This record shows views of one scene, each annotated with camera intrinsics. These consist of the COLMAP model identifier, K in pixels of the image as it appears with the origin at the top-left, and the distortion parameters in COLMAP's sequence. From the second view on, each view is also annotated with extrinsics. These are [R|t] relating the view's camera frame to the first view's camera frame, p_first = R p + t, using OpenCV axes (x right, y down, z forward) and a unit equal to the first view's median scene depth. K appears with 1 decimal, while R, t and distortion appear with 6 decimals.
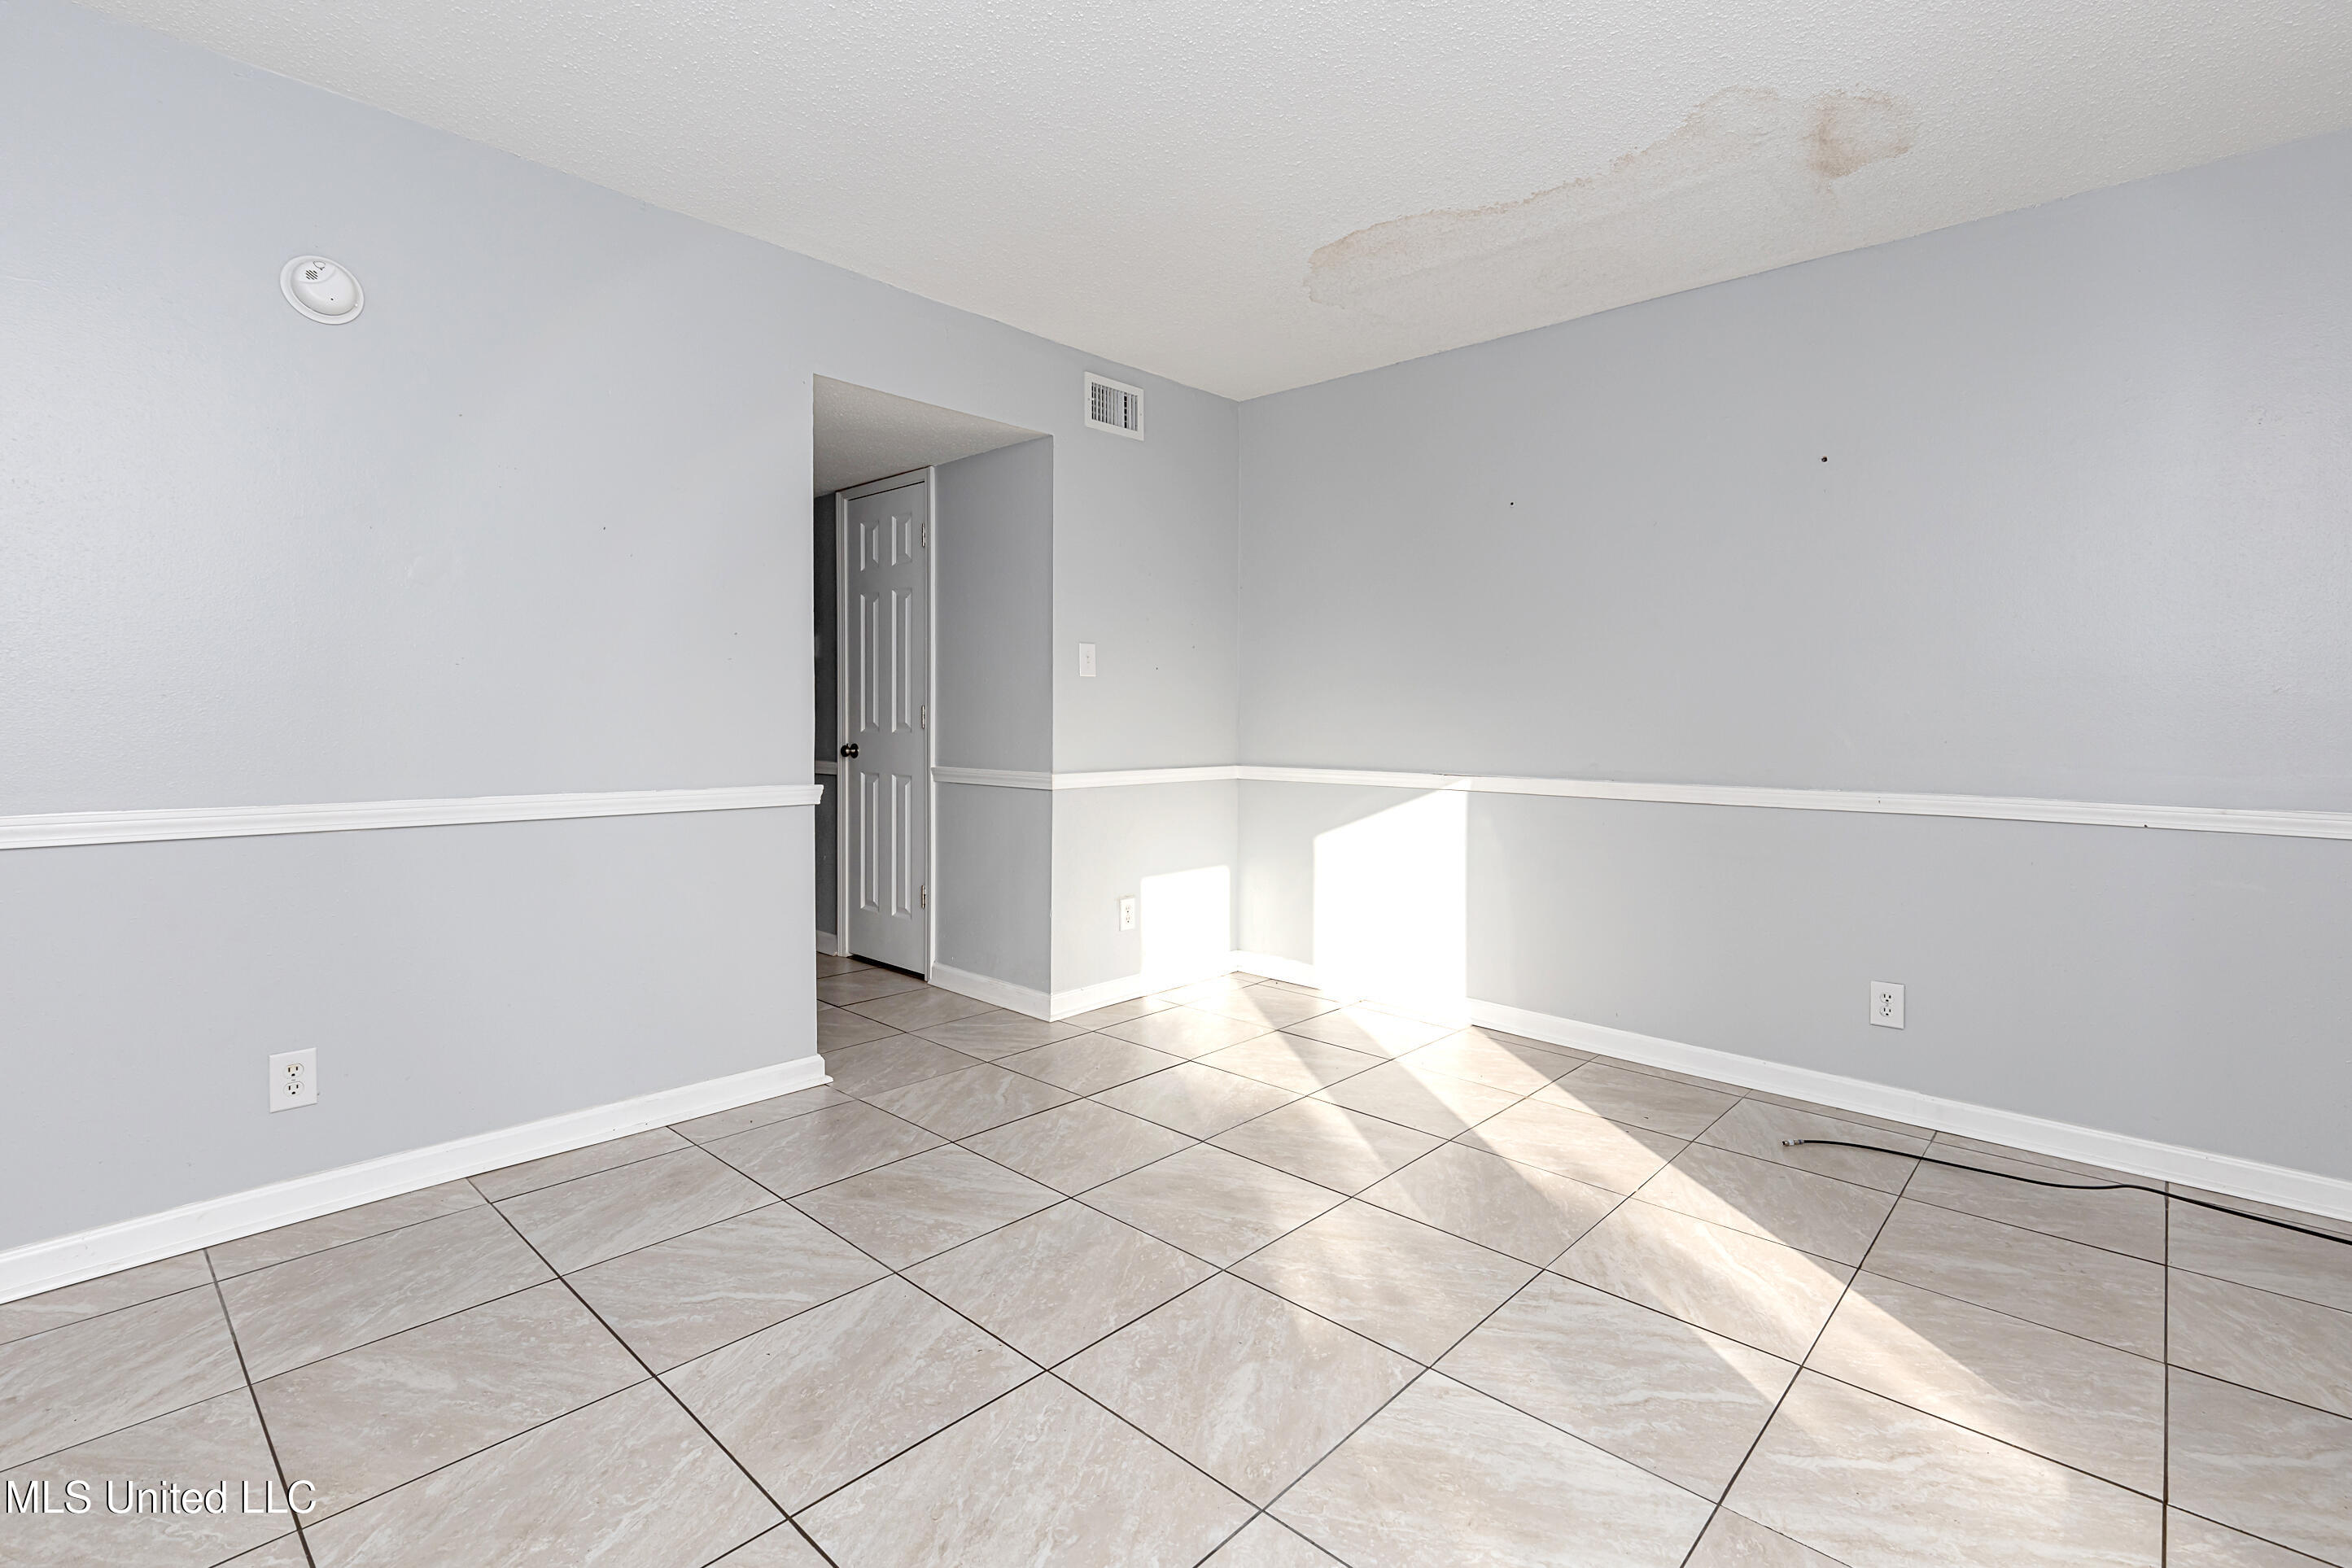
lens RADIAL K [[1098.3, 0, 1189.5], [0, 1098.3, 748.2], [0, 0, 1]] dist [0.002039, 0.000101]
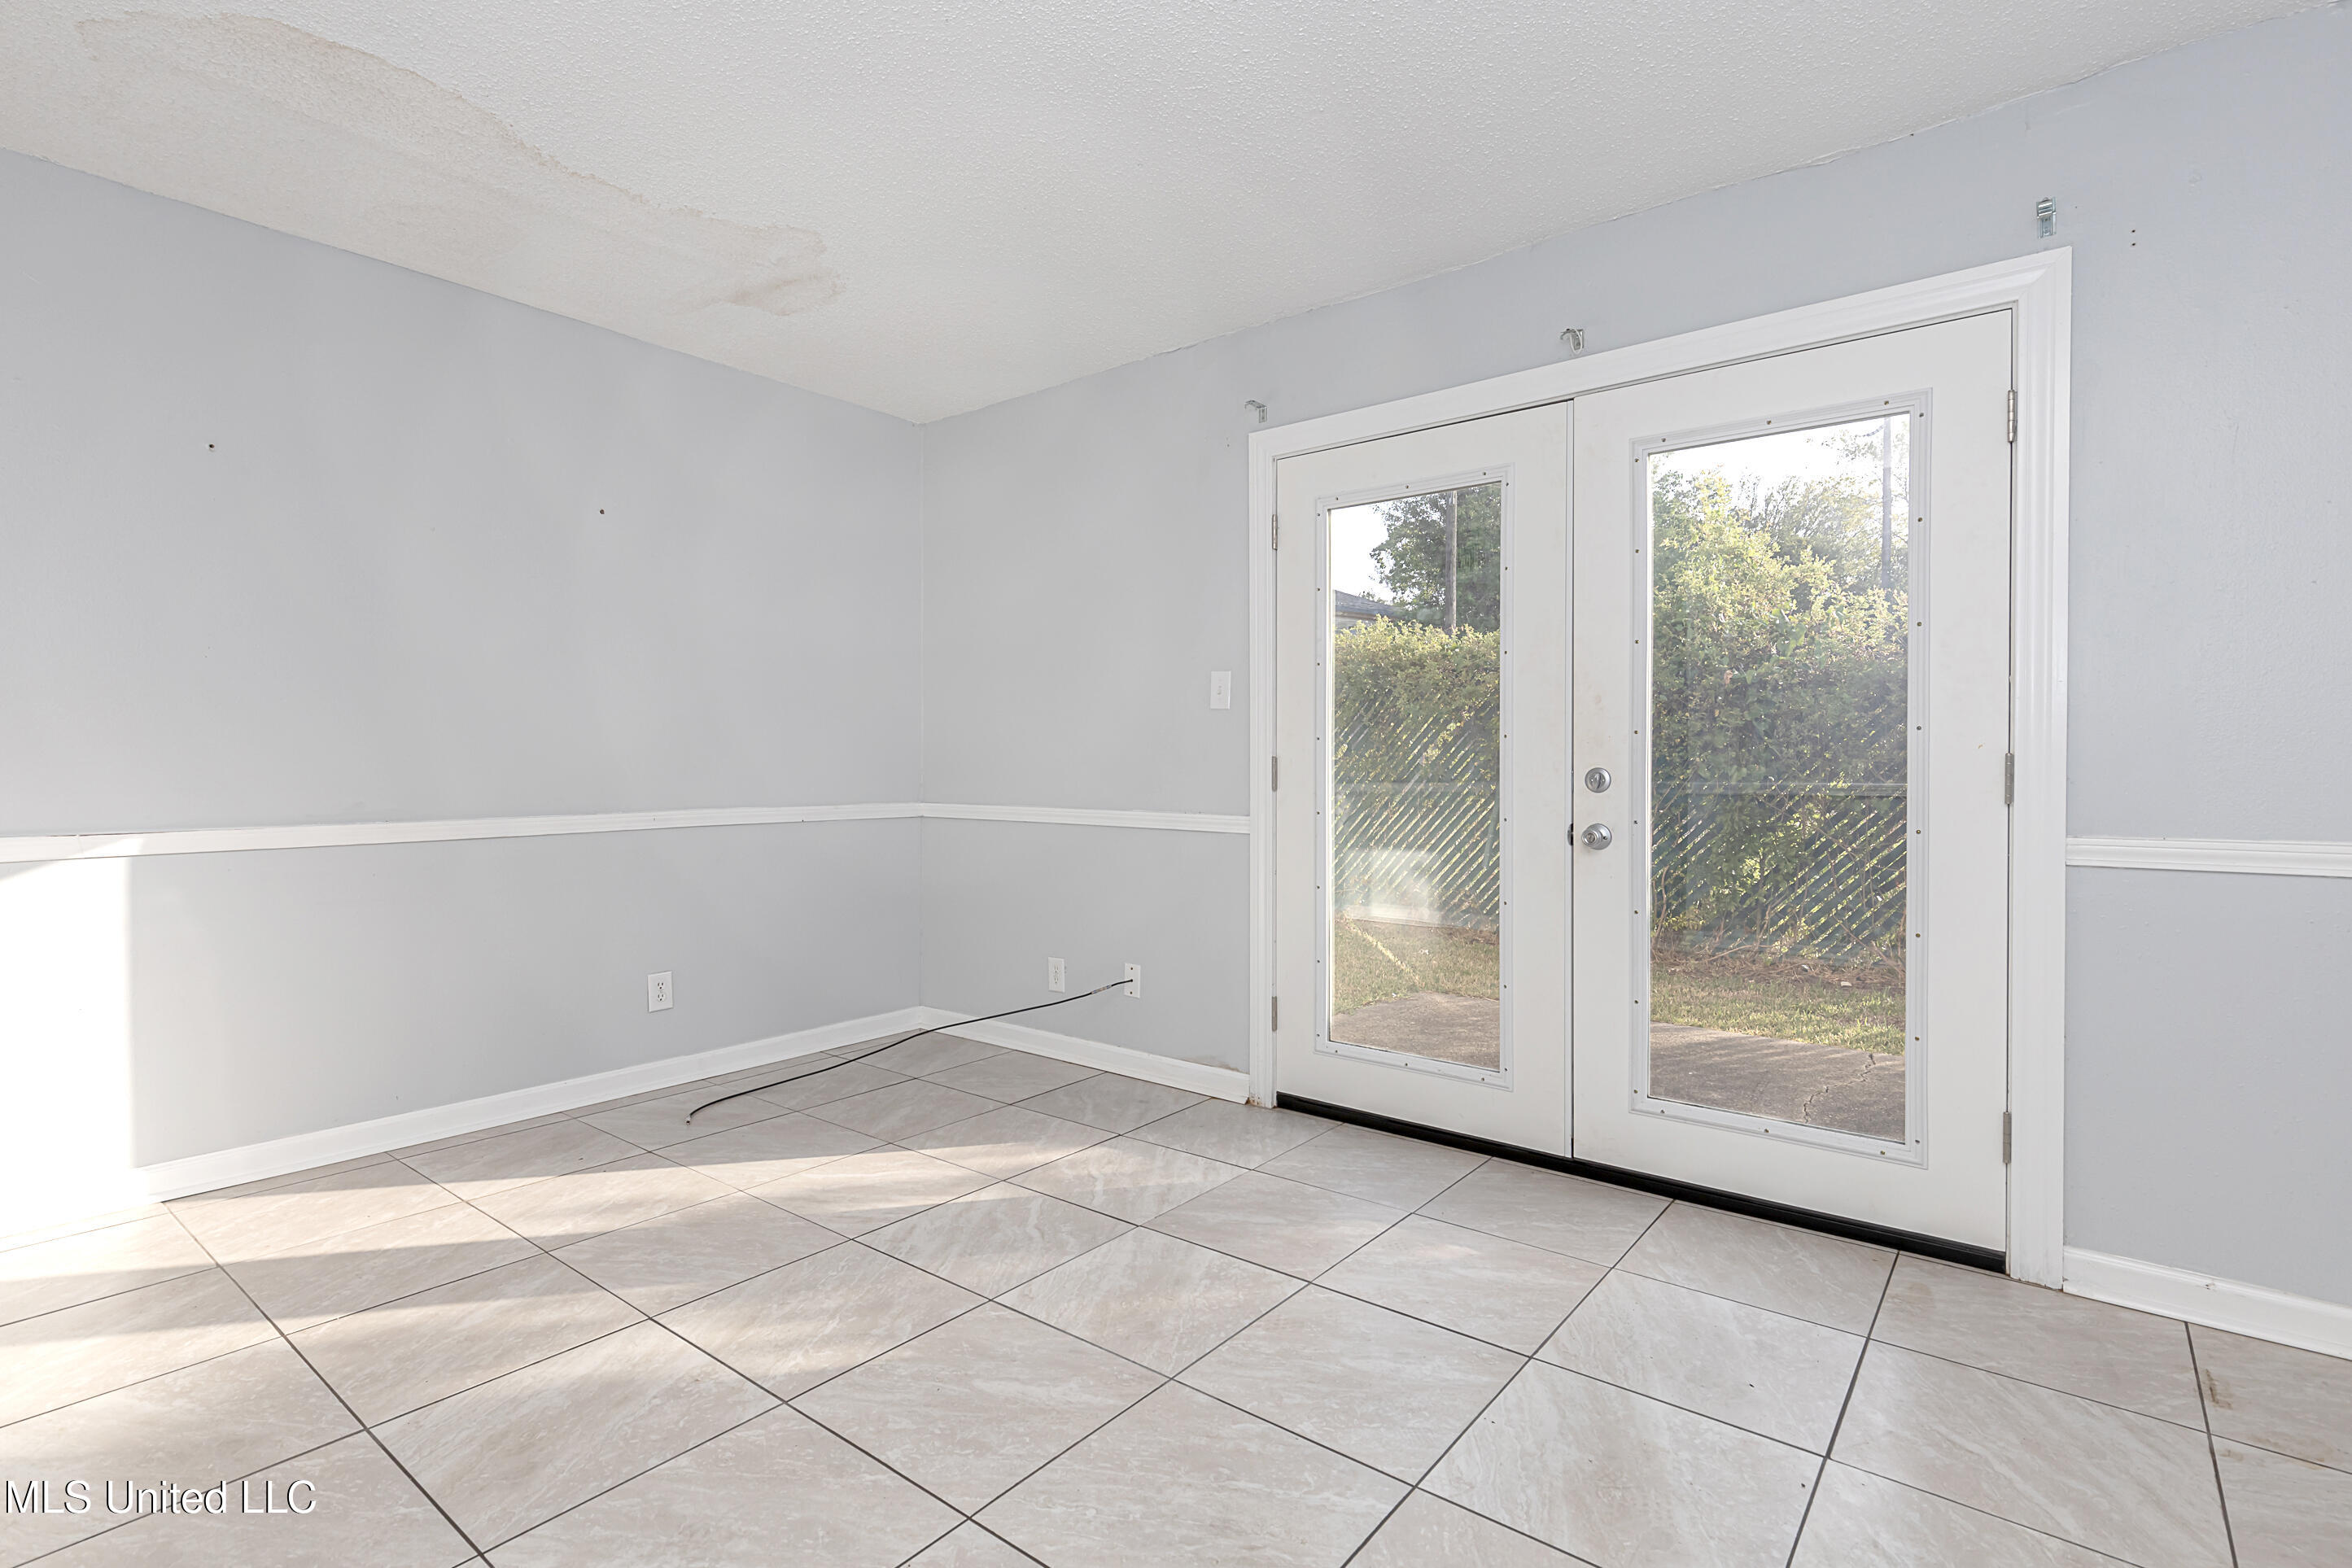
lens RADIAL K [[1098.3, 0, 1183.1], [0, 1098.3, 770.3], [0, 0, 1]] dist [0.002039, 0.000101]
pose [[-0.079062, -0.017611, 0.996714, -0.809509], [0.028397, 0.999398, 0.019911, -0.015032], [-0.996465, 0.029878, -0.078515, 0.738218]]
